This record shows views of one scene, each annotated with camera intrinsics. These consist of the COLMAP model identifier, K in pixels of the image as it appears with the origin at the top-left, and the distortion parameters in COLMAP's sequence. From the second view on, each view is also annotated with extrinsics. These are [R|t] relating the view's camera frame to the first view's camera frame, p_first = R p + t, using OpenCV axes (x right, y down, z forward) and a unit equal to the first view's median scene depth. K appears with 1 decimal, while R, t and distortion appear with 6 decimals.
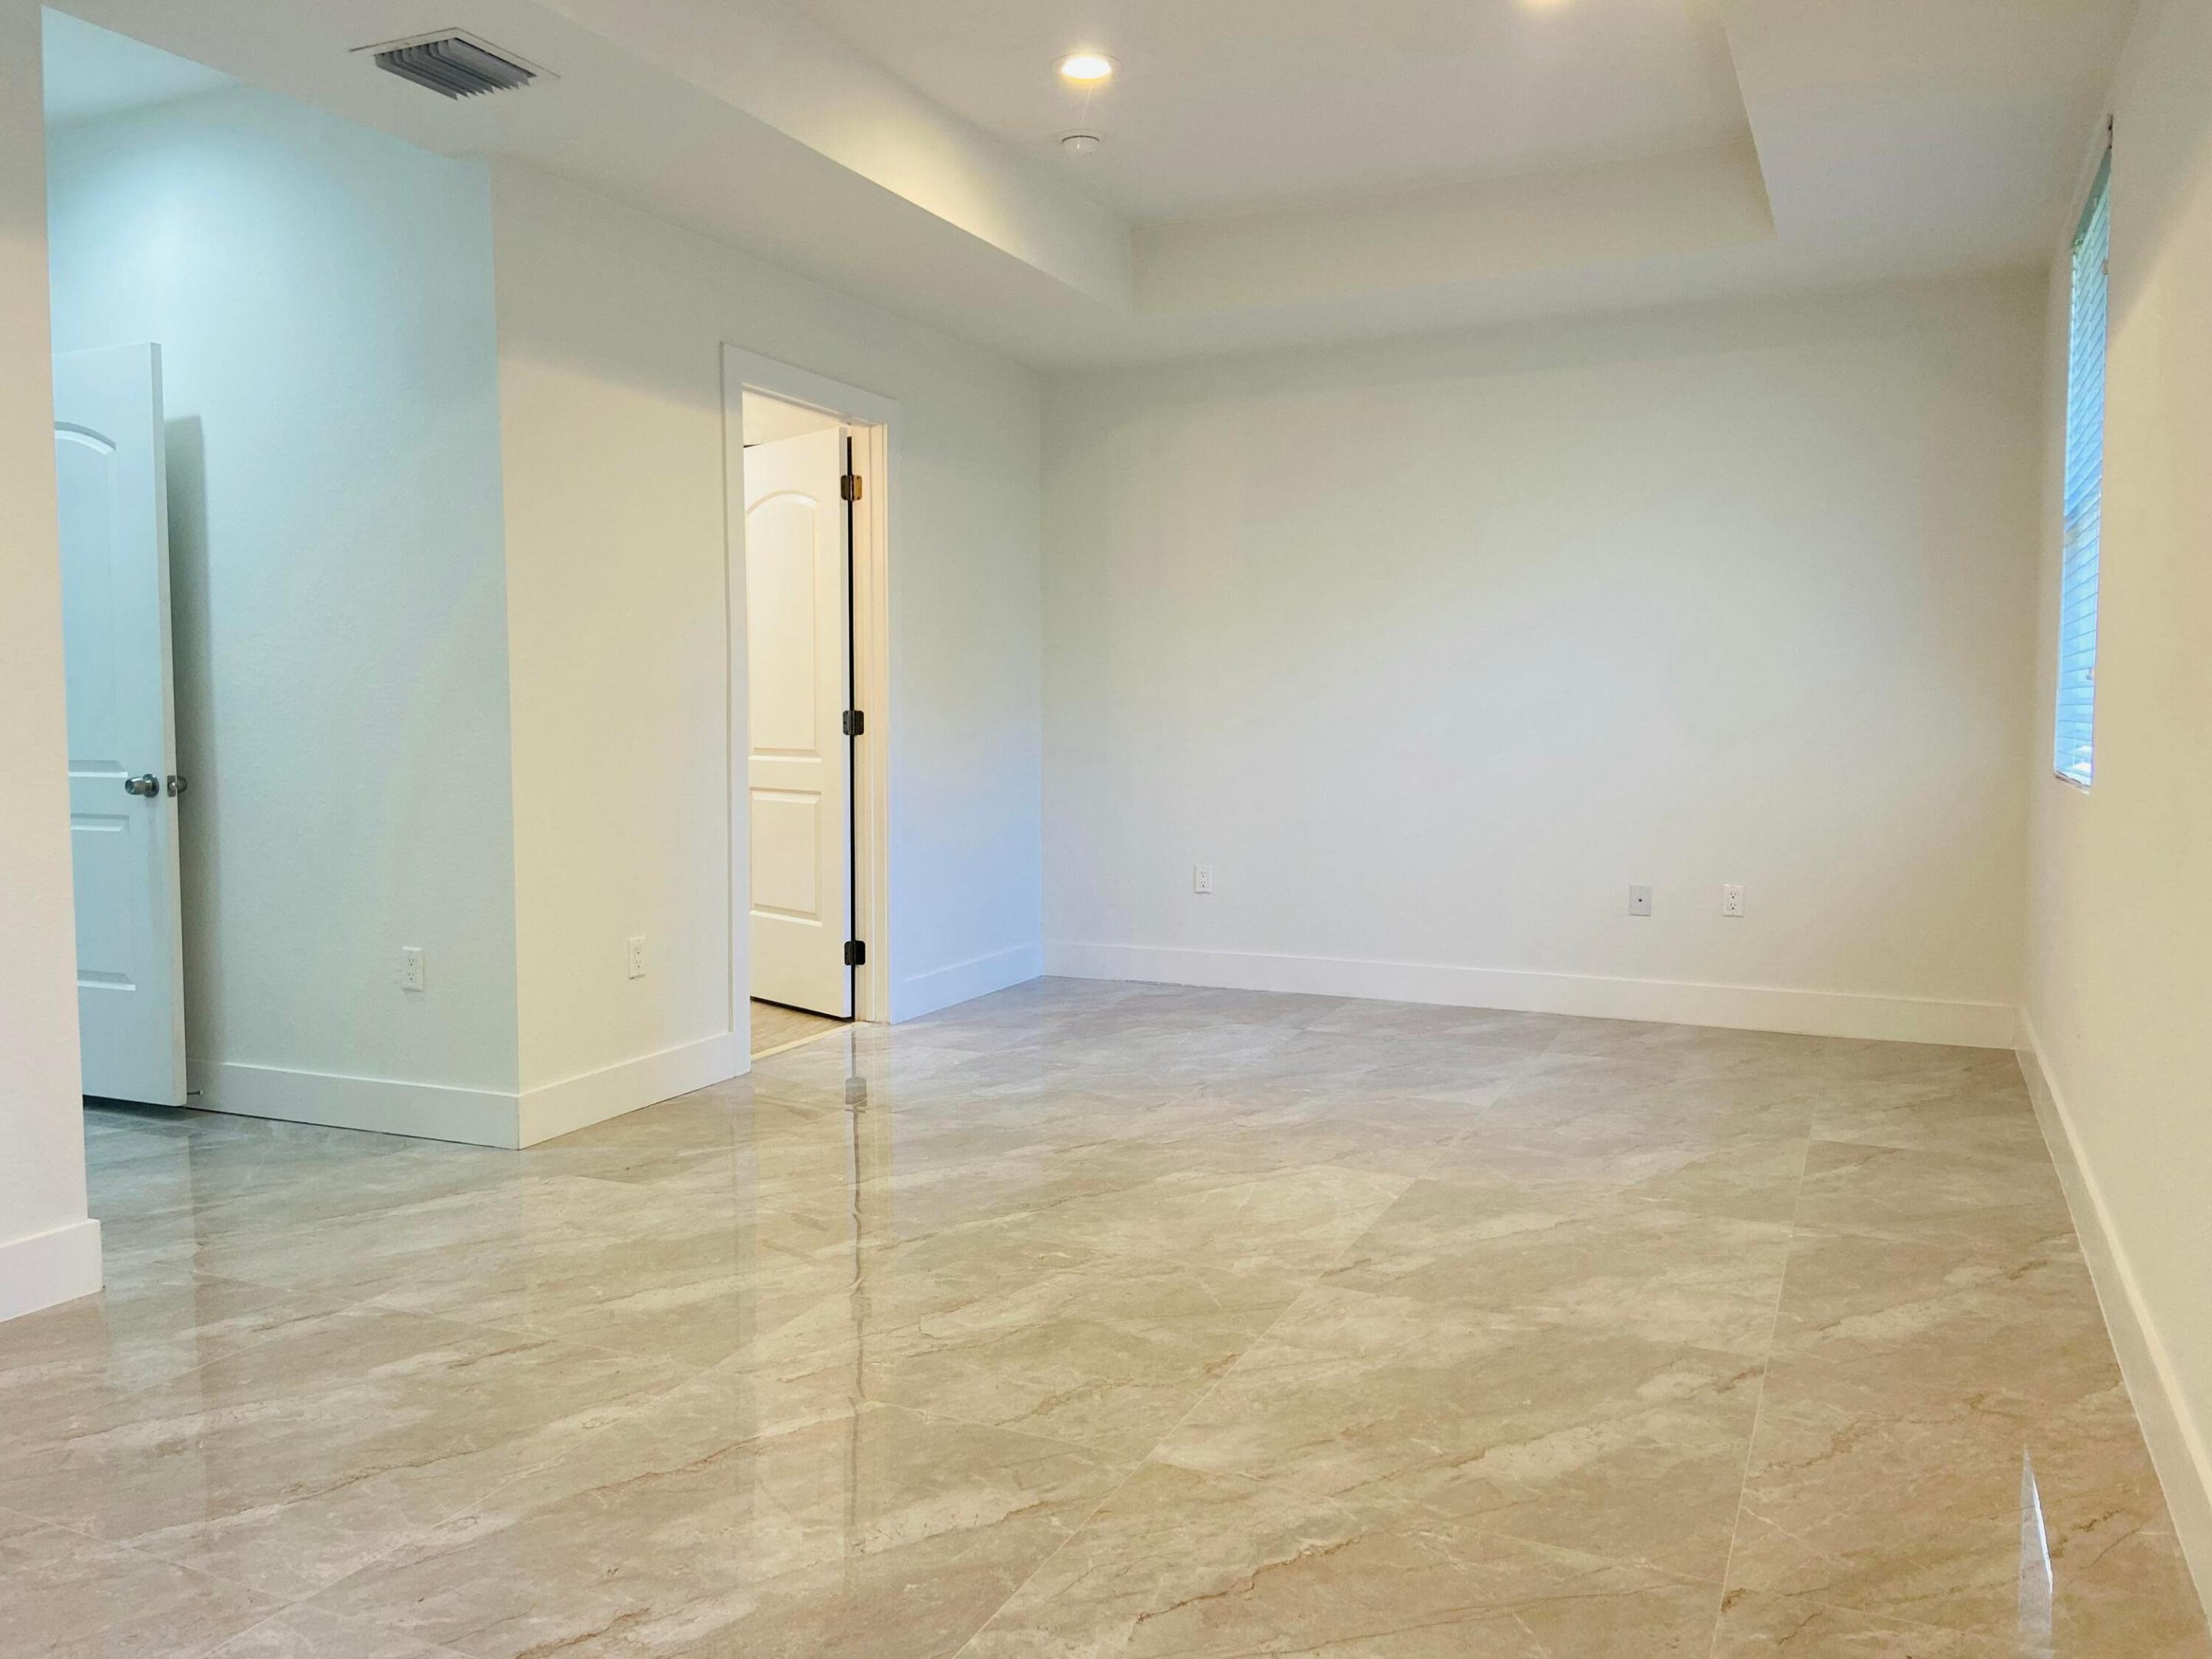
lens RADIAL K [[1680.1, 0, 1106.0], [0, 1680.1, 829.5], [0, 0, 1]] dist [0.004295, -0.000665]
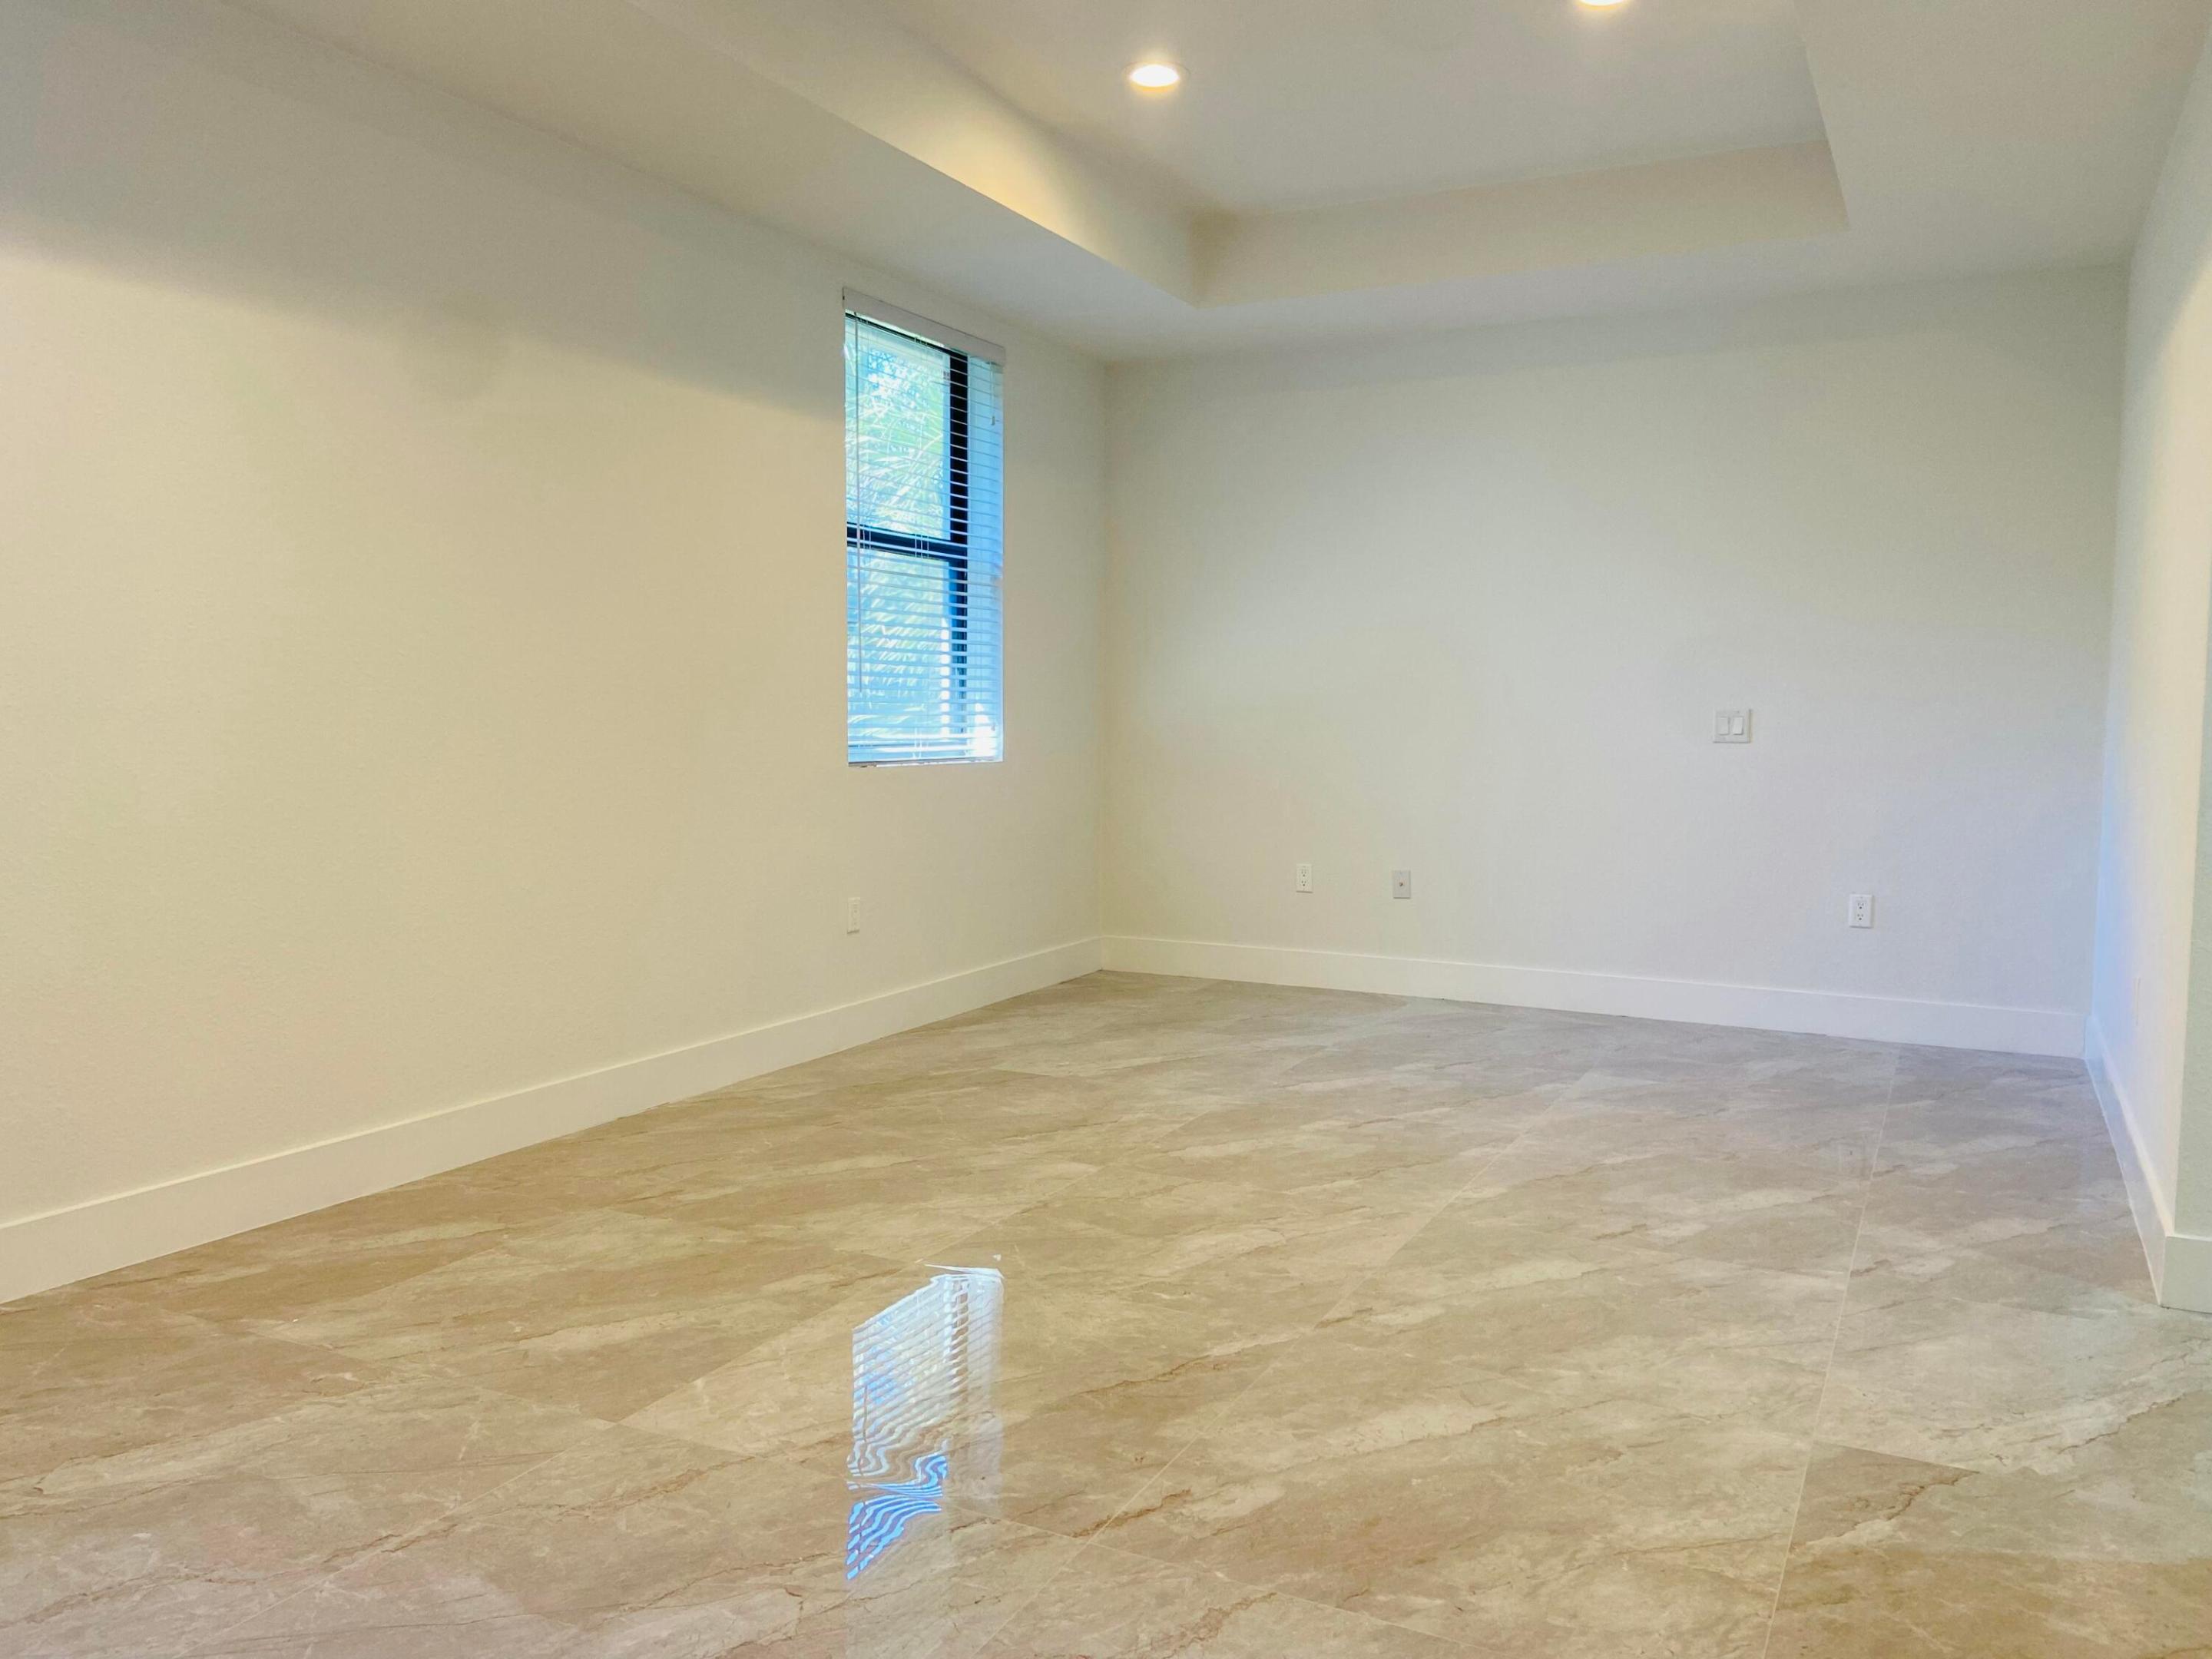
lens RADIAL K [[1680.1, 0, 1106.0], [0, 1680.1, 829.5], [0, 0, 1]] dist [0.004295, -0.000665]
pose [[-0.999252, -0.008529, 0.037725, -0.028389], [-0.003048, 0.989714, 0.143028, -0.133891], [-0.038557, 0.142806, -0.988999, 1.968292]]
